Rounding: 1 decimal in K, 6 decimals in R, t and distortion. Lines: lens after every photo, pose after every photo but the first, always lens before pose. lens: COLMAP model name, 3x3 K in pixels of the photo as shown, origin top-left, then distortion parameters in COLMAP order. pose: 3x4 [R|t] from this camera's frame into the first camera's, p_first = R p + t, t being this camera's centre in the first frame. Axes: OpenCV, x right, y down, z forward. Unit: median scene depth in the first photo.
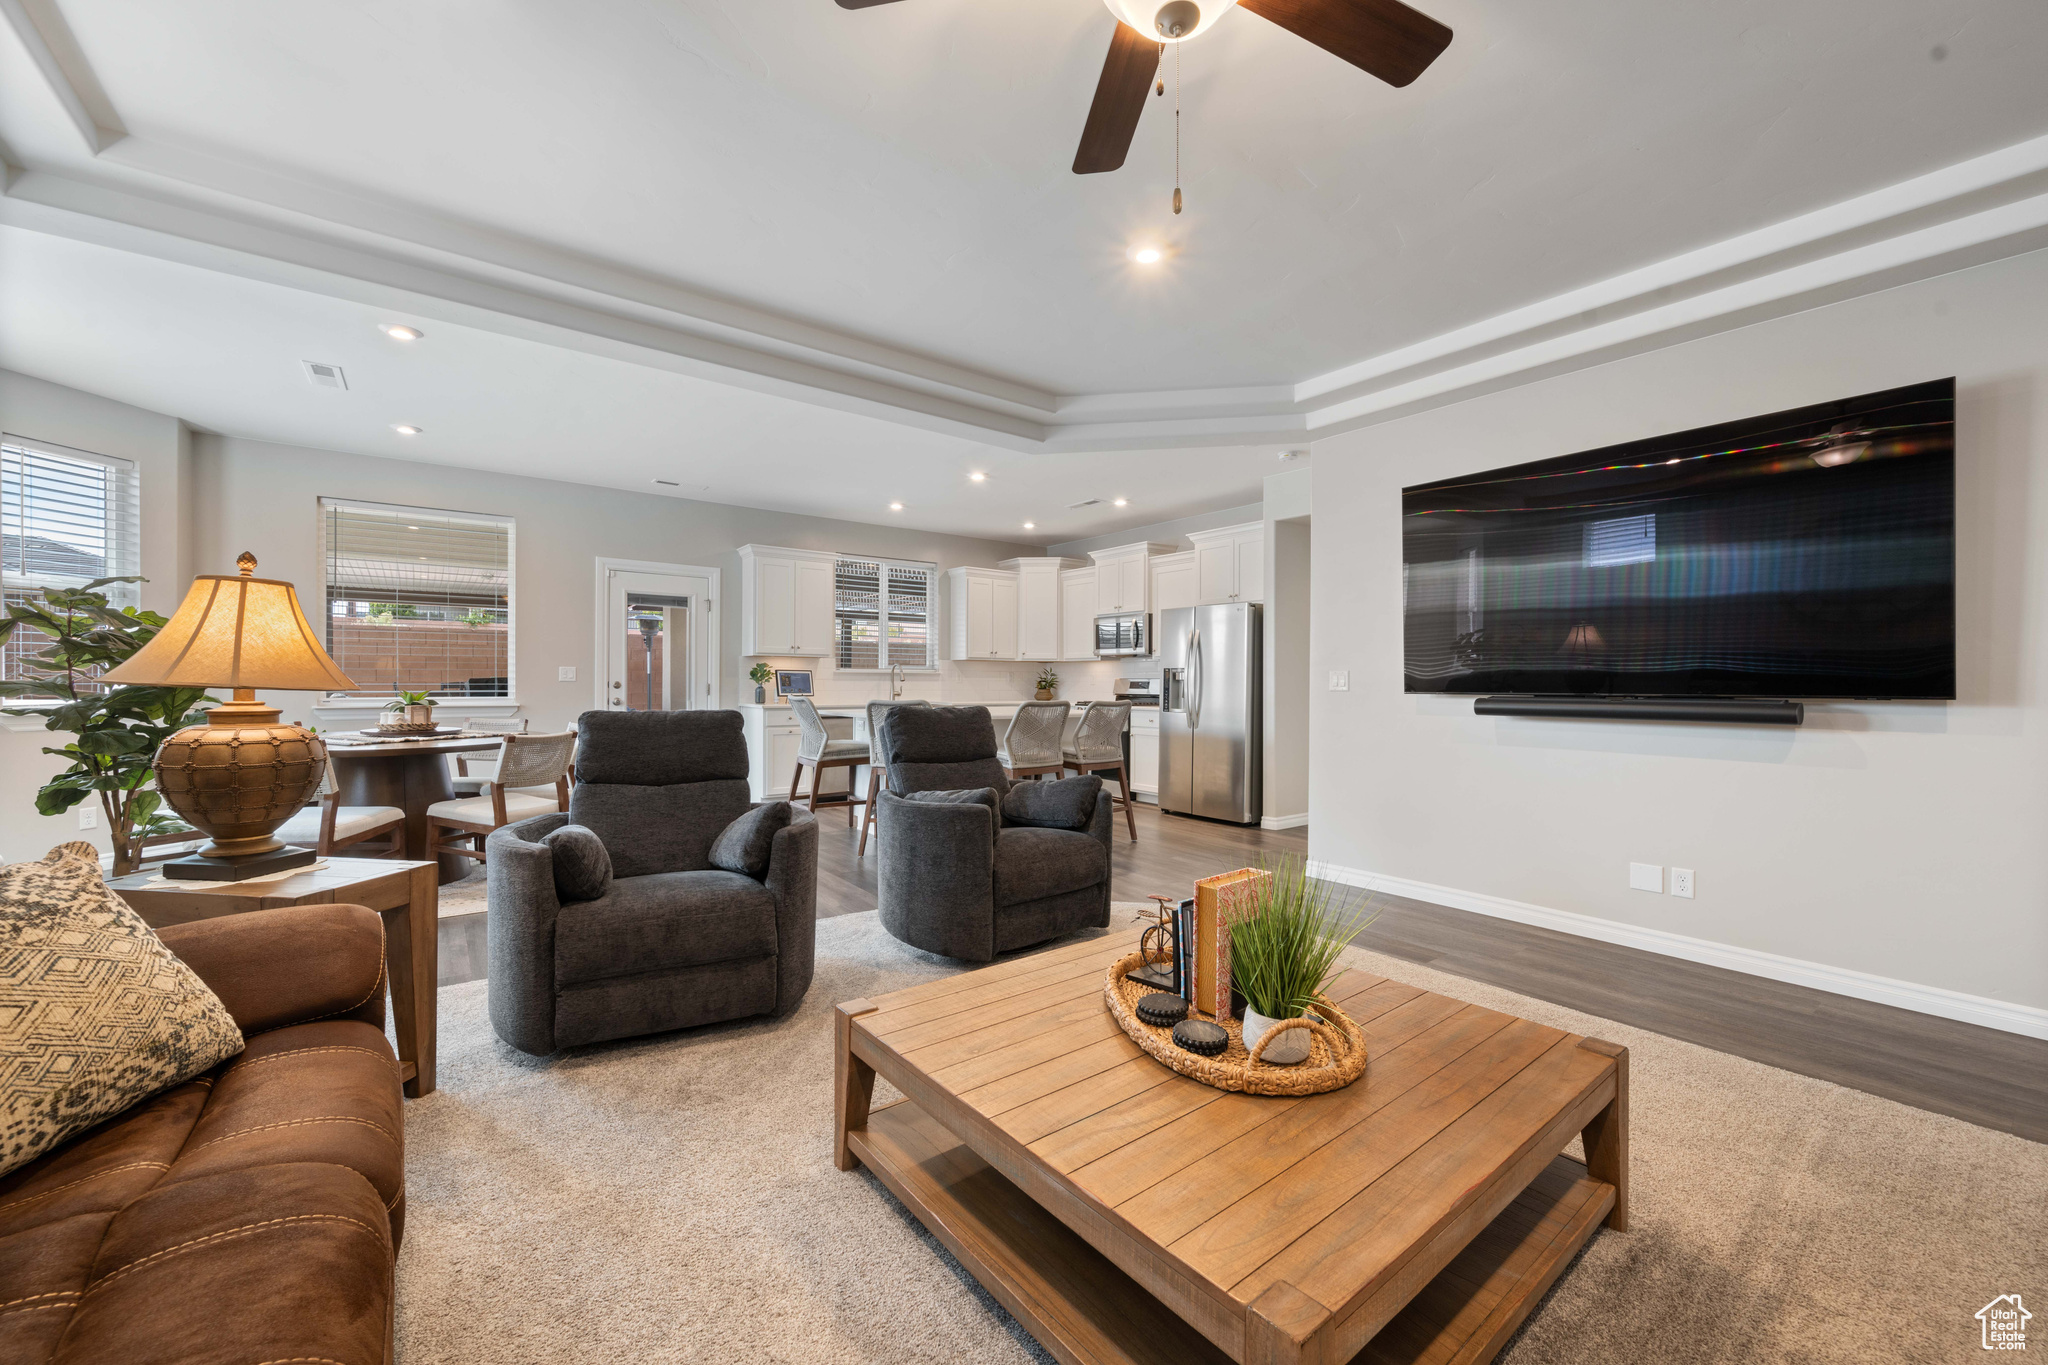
lens RADIAL K [[809.7, 0, 1024.0], [0, 809.7, 682.5], [0, 0, 1]] dist [0.010753, -0.000048]
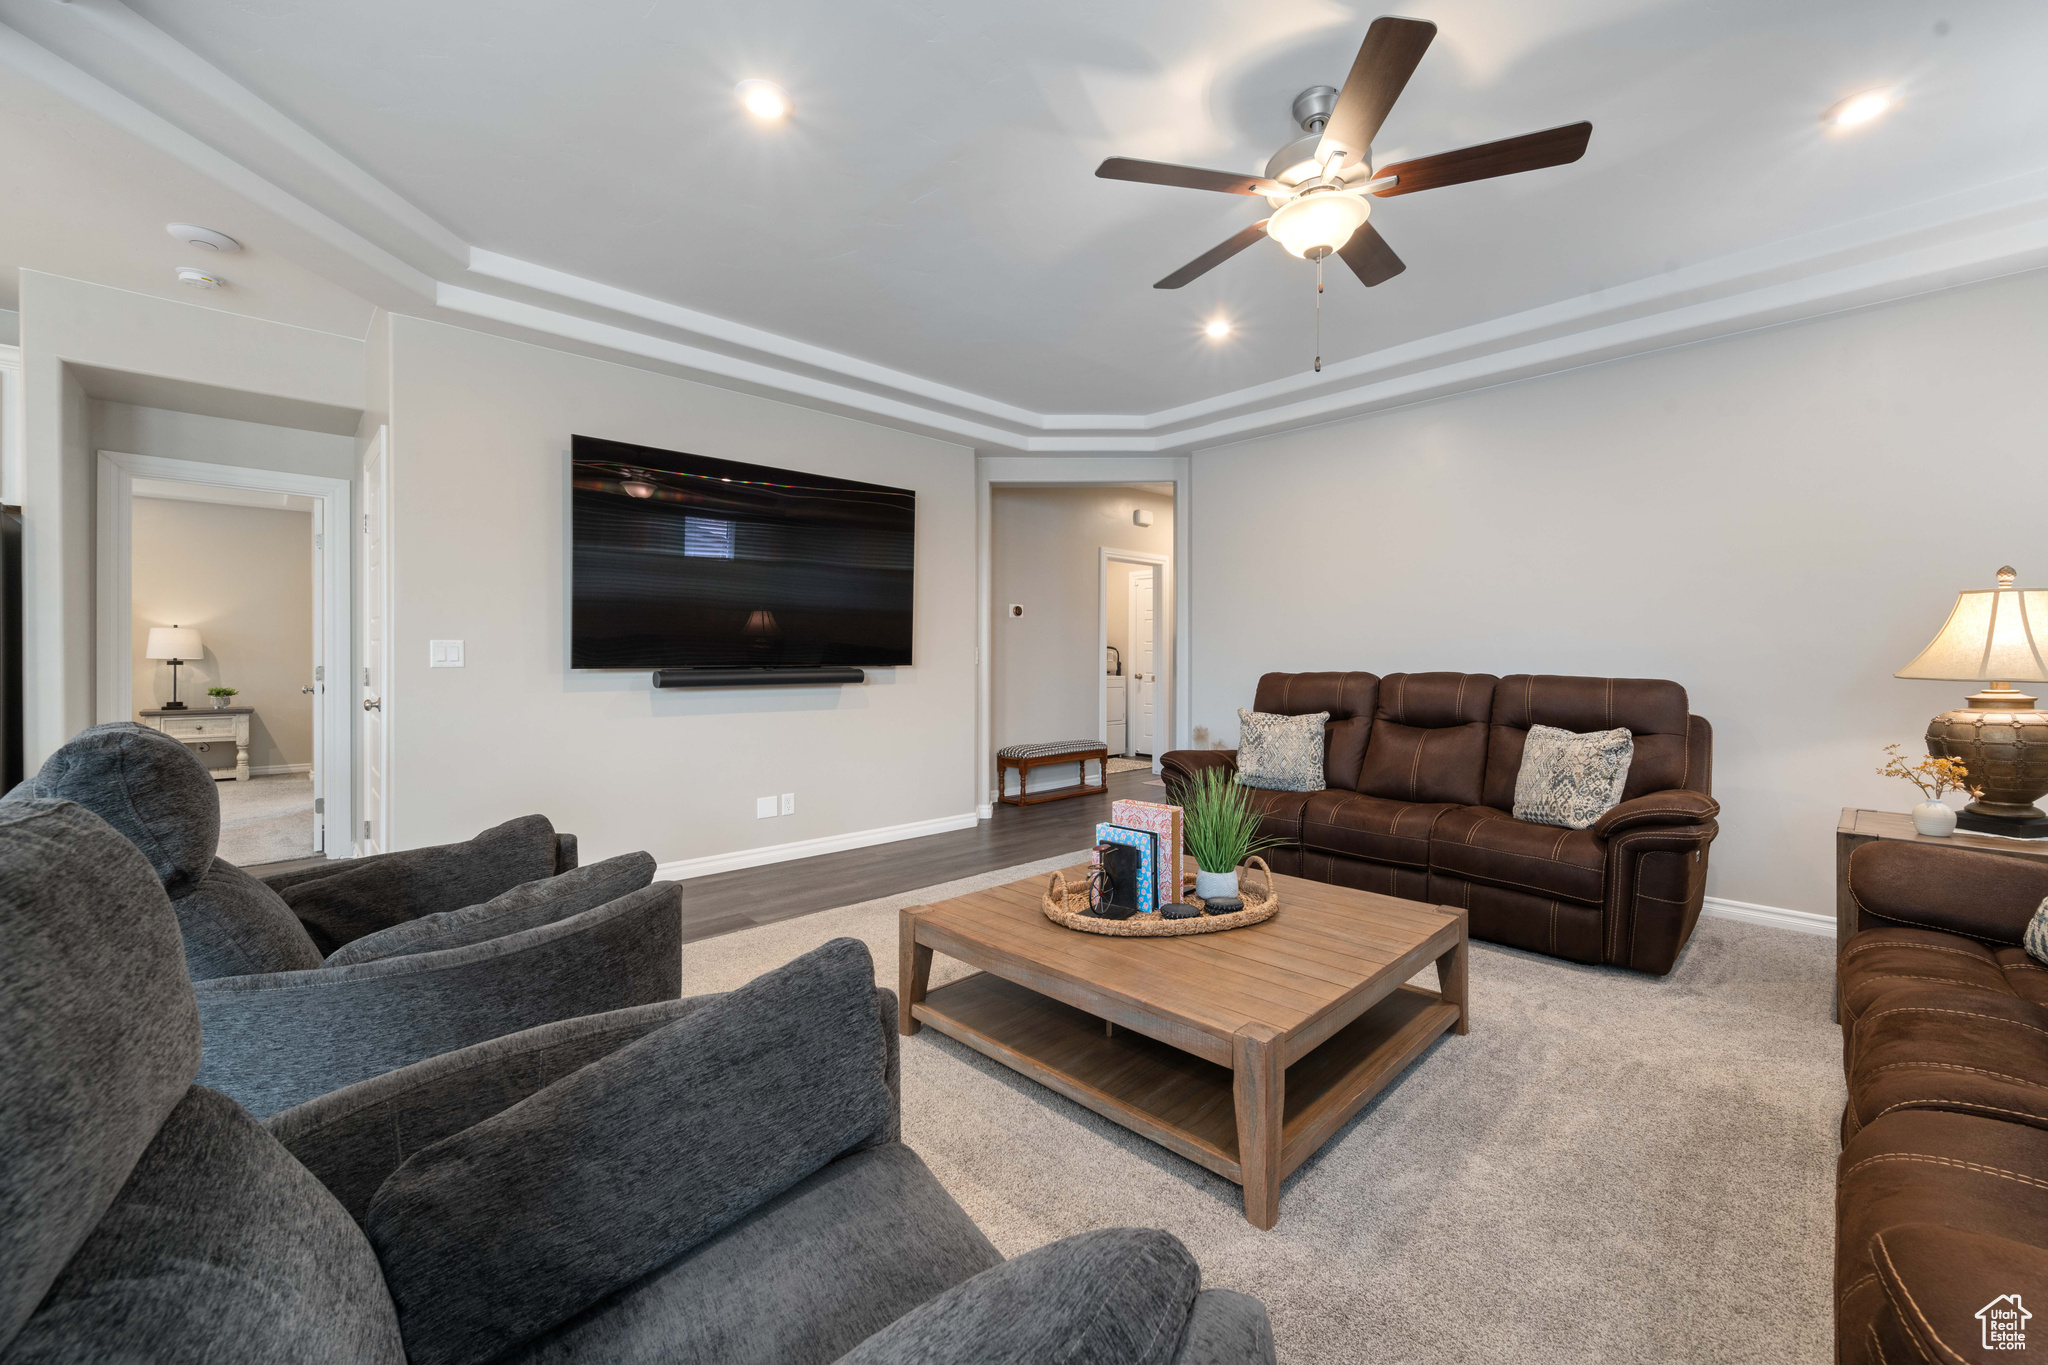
lens RADIAL K [[822.8, 0, 1041.3], [0, 822.8, 671.2], [0, 0, 1]] dist [-0.000571, -0.000045]
pose [[-0.113886, -0.022883, 0.993230, -0.472504], [0.001672, 0.999729, 0.023224, -0.004324], [-0.993492, 0.004306, -0.113817, 0.595322]]
